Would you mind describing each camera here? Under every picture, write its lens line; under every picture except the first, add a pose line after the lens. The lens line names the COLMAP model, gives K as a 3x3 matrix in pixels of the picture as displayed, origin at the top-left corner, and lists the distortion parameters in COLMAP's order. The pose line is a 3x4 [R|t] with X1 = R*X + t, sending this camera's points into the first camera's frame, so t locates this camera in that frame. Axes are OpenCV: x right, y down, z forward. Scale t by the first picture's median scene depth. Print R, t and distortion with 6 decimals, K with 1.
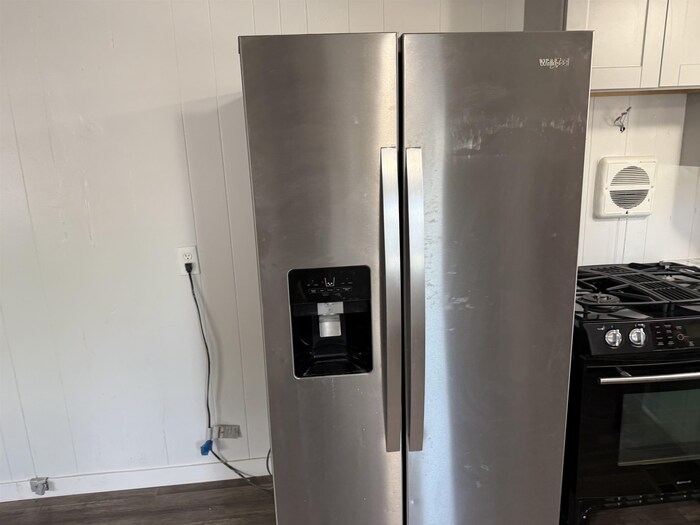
lens RADIAL K [[492.5, 0, 331.5], [0, 492.5, 263.3], [0, 0, 1]] dist [0.035354, -0.046749]
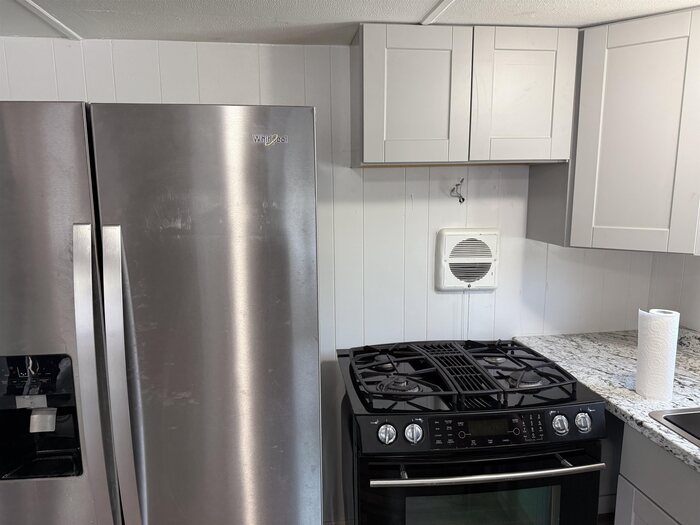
lens RADIAL K [[492.5, 0, 344.2], [0, 492.5, 267.3], [0, 0, 1]] dist [0.035354, -0.046749]
pose [[0.999335, 0.027720, 0.023703, 0.422251], [-0.025776, 0.996563, -0.078722, -0.072954], [-0.025804, 0.078058, 0.996615, 0.073376]]
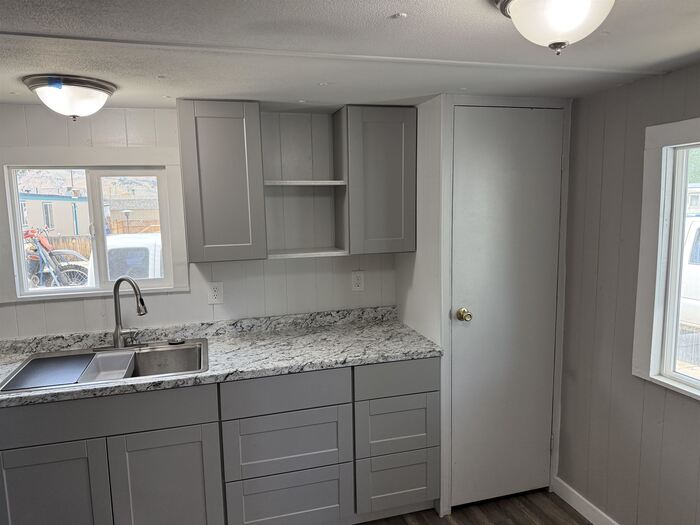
lens RADIAL K [[492.5, 0, 352.9], [0, 492.5, 264.4], [0, 0, 1]] dist [0.035354, -0.046749]
pose [[-0.181302, -0.084984, 0.979749, -0.248165], [0.261519, 0.956221, 0.131337, -0.117910], [-0.948018, 0.280034, -0.151140, 0.233759]]
